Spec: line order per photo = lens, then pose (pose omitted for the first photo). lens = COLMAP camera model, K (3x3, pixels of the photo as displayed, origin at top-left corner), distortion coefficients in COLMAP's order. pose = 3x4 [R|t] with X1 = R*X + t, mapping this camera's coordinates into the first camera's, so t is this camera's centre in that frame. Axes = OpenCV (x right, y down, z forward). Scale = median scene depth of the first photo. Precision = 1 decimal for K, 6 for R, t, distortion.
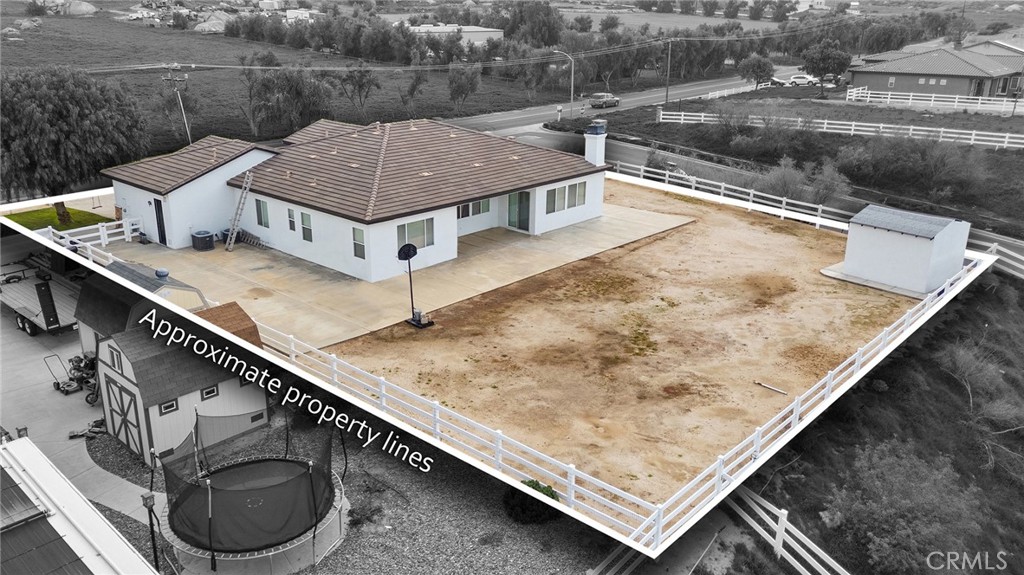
lens RADIAL K [[785.9, 0, 480.9], [0, 785.9, 287.4], [0, 0, 1]] dist [0.083212, -0.088010]
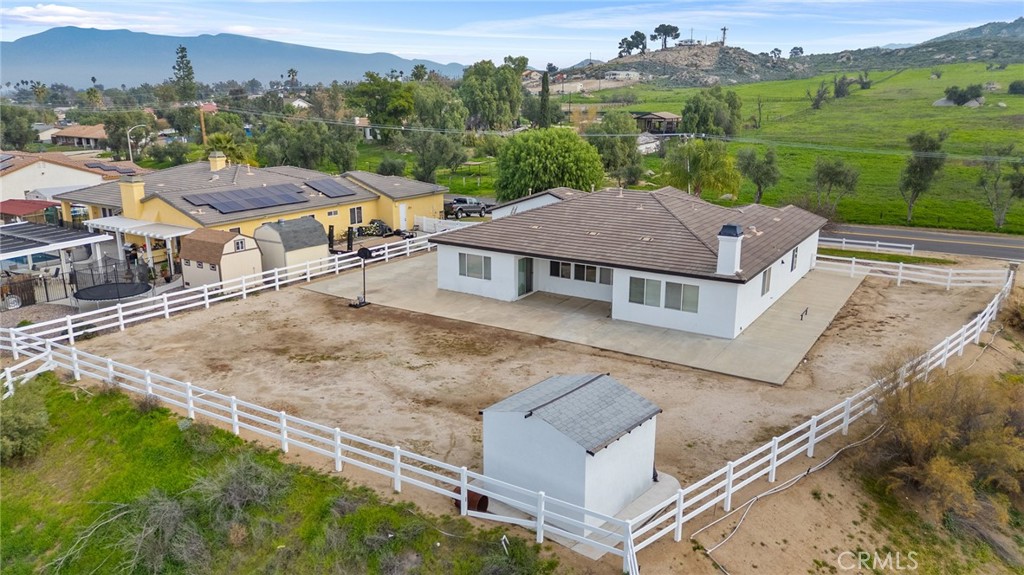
lens RADIAL K [[751.1, 0, 512.0], [0, 751.1, 287.5], [0, 0, 1]] dist [0.087372, -0.078918]
pose [[0.205625, 0.243300, -0.947905, 1.140215], [-0.325192, 0.930550, 0.168303, -0.273641], [0.923021, 0.273644, 0.270464, 0.811365]]
